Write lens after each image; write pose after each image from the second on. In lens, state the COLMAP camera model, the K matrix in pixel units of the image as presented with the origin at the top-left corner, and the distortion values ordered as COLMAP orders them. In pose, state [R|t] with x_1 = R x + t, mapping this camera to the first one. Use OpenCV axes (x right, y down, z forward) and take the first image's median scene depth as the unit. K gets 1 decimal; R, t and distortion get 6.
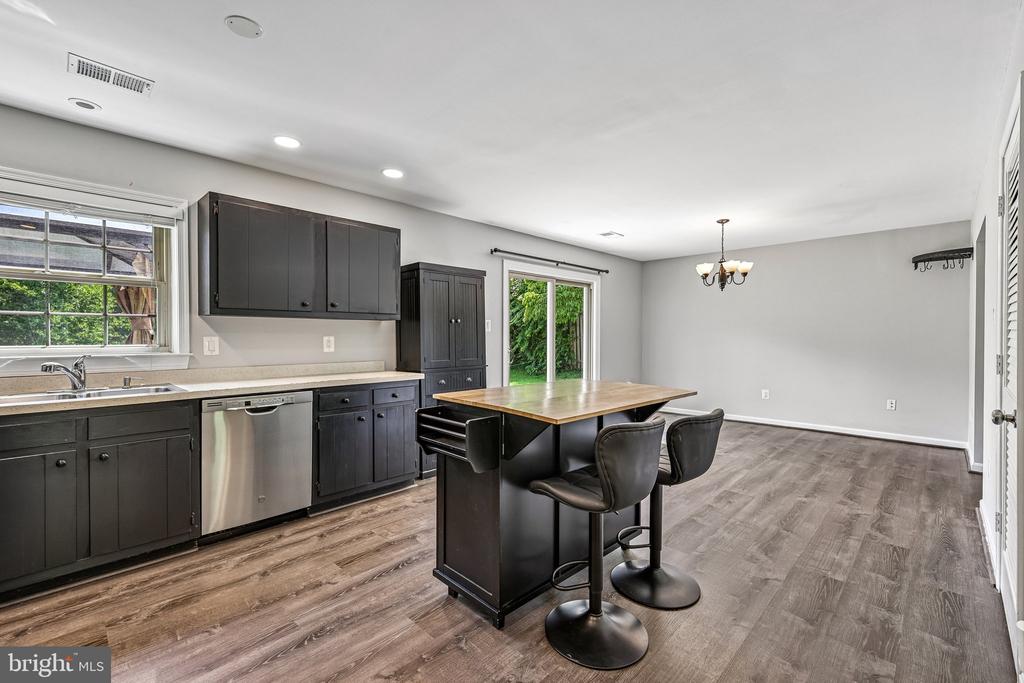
lens RADIAL K [[442.1, 0, 511.1], [0, 442.1, 339.2], [0, 0, 1]] dist [0.002426, -0.000008]
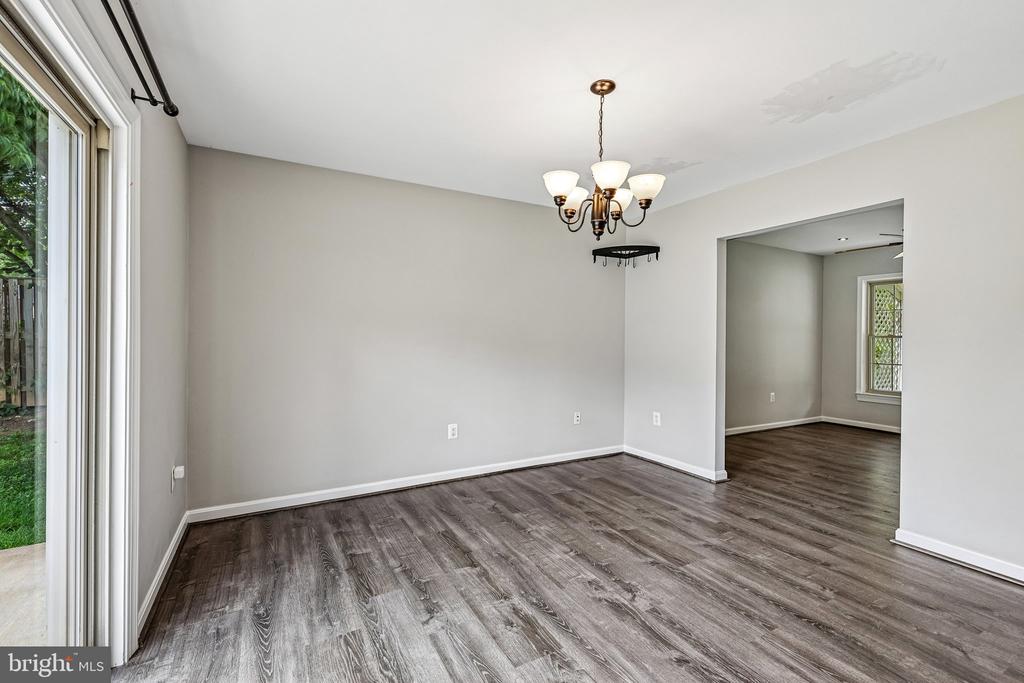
lens RADIAL K [[442.1, 0, 511.1], [0, 442.1, 339.2], [0, 0, 1]] dist [0.002426, -0.000008]
pose [[0.292142, -0.004175, 0.956366, 0.018305], [0.002062, 0.999991, 0.003735, -0.012006], [-0.956373, 0.000881, 0.292147, 1.479254]]
